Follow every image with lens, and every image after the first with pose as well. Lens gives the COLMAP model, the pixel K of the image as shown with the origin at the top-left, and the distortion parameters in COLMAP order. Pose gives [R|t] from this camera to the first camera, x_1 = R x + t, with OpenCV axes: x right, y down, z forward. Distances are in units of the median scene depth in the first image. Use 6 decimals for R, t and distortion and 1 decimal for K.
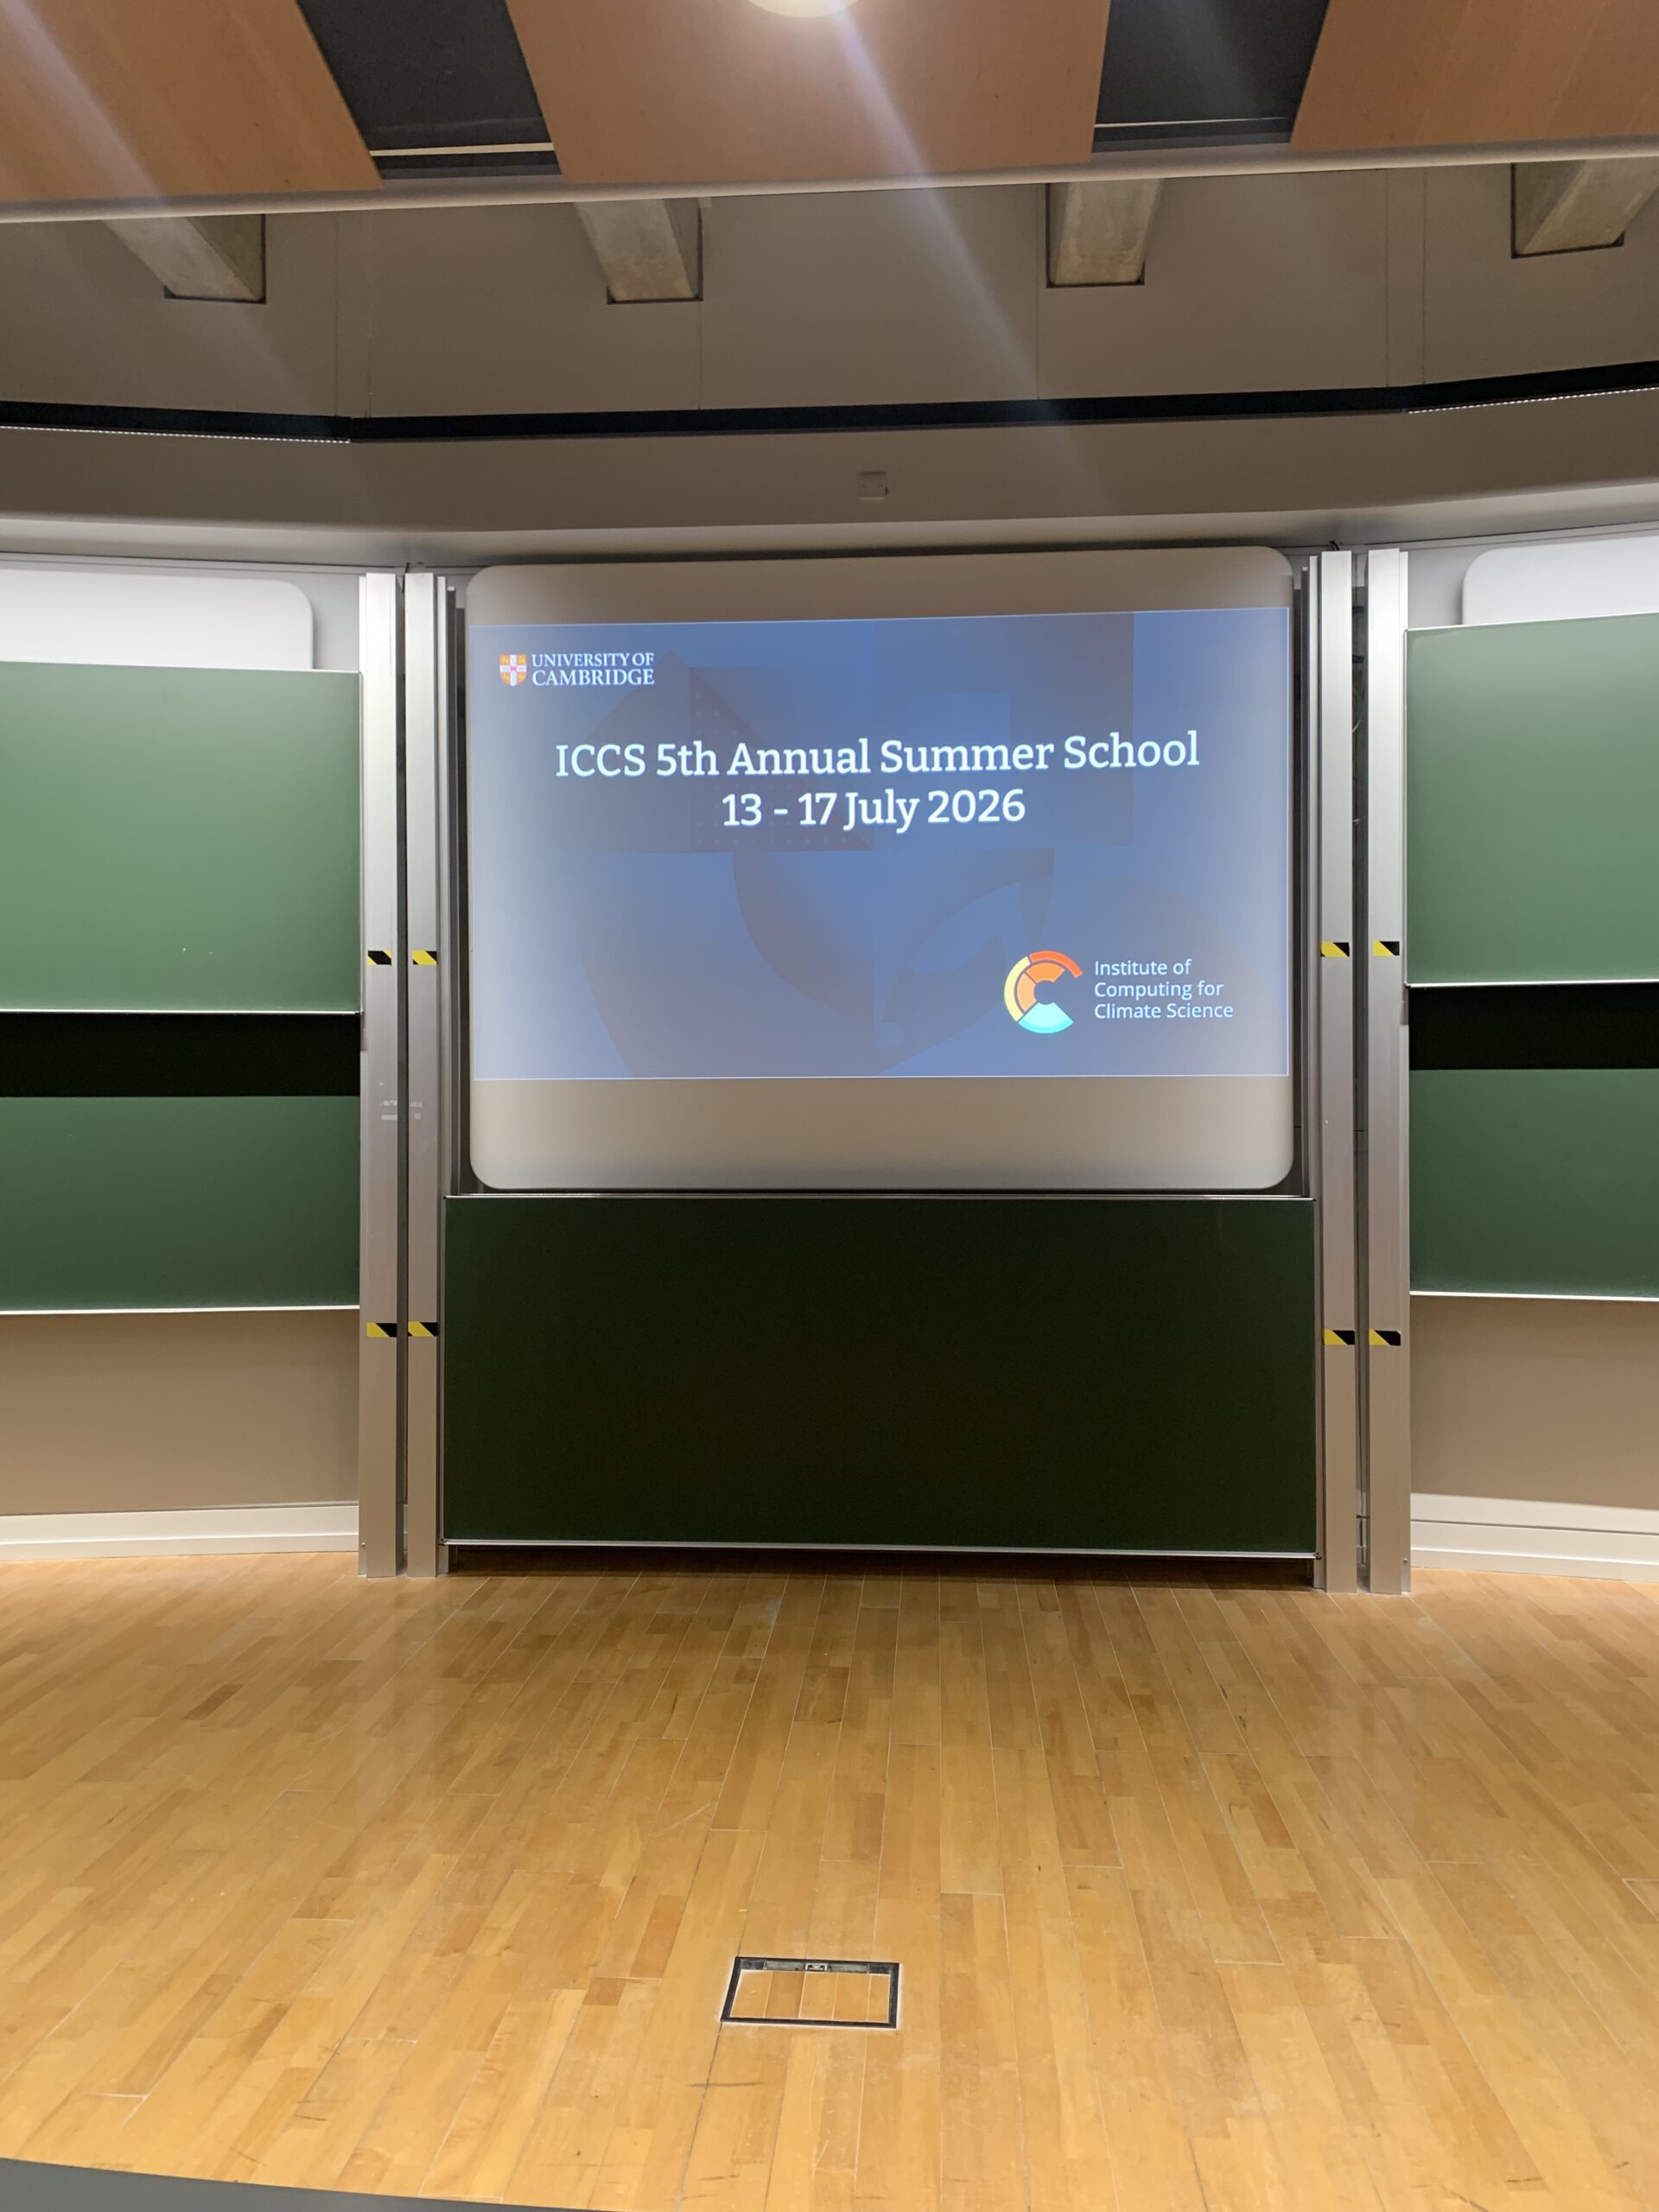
lens RADIAL K [[1666.9, 0, 825.6], [0, 1666.9, 1095.1], [0, 0, 1]] dist [-0.042626, -0.006375]
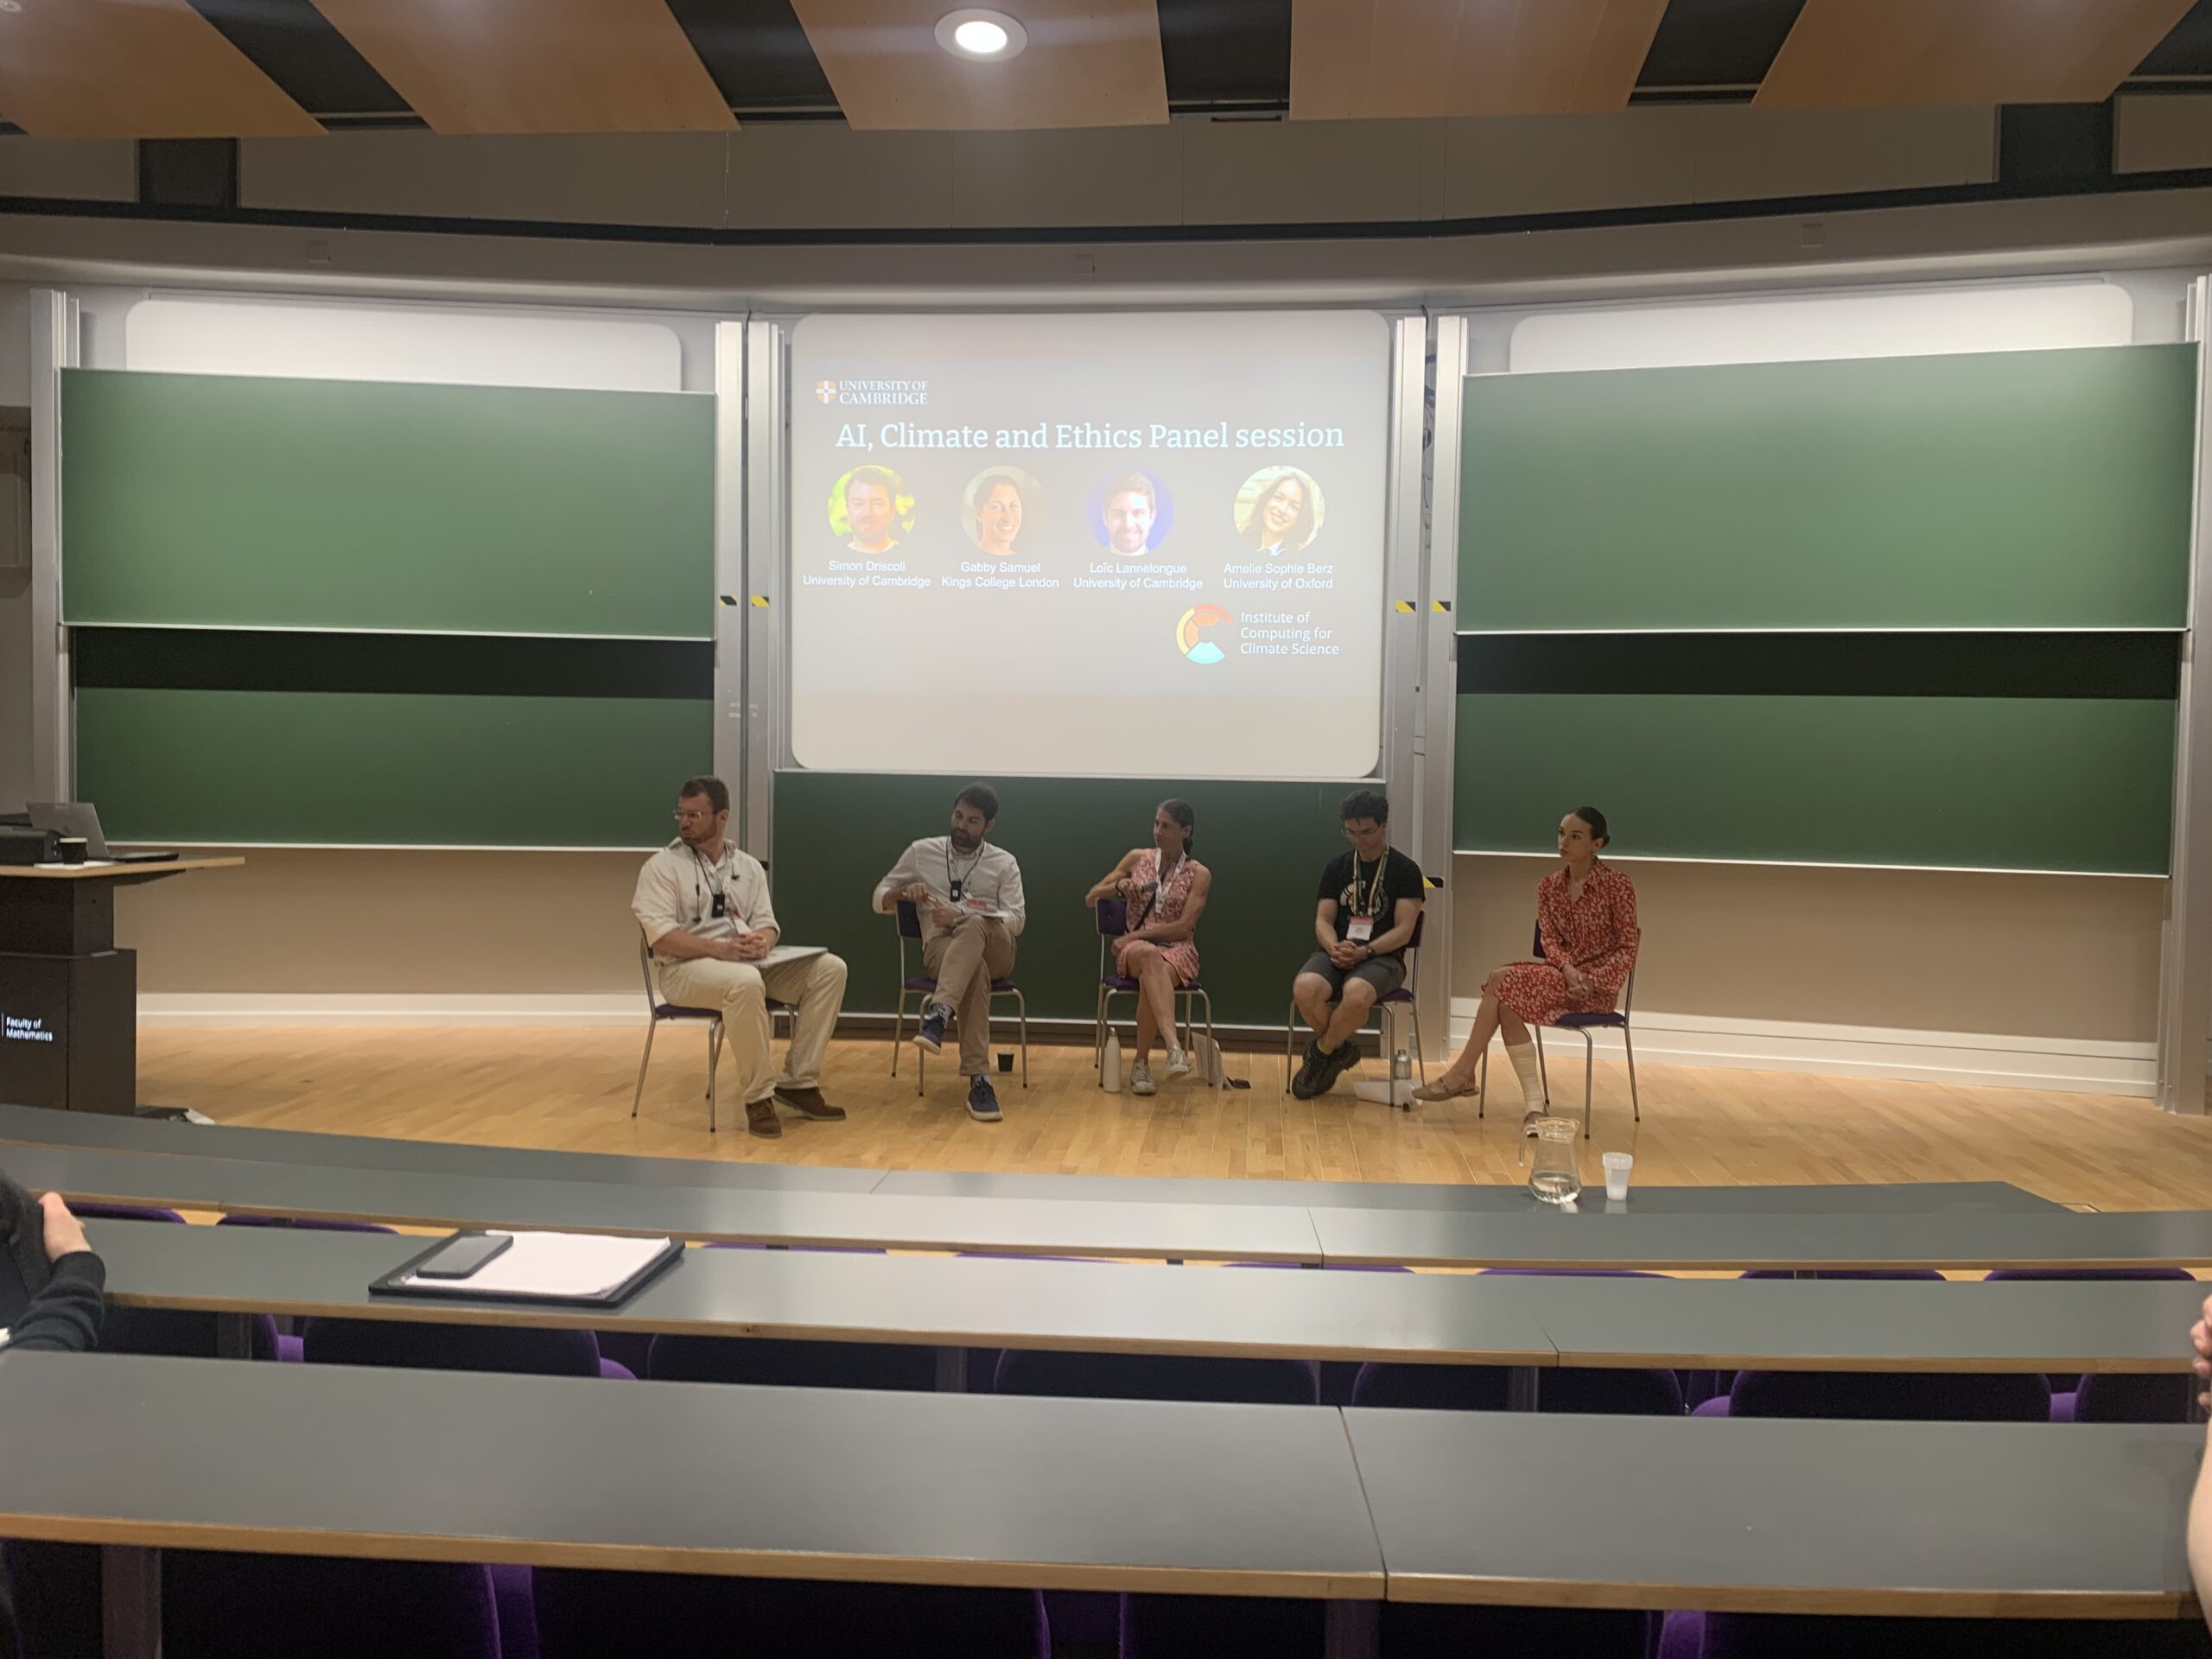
lens RADIAL K [[1666.9, 0, 1117.1], [0, 1666.9, 840.8], [0, 0, 1]] dist [-0.042626, -0.006375]
pose [[0.999572, 0.020634, -0.020725, 0.091663], [-0.019388, 0.998094, 0.058583, 0.030780], [0.021894, -0.058156, 0.998067, -0.400688]]
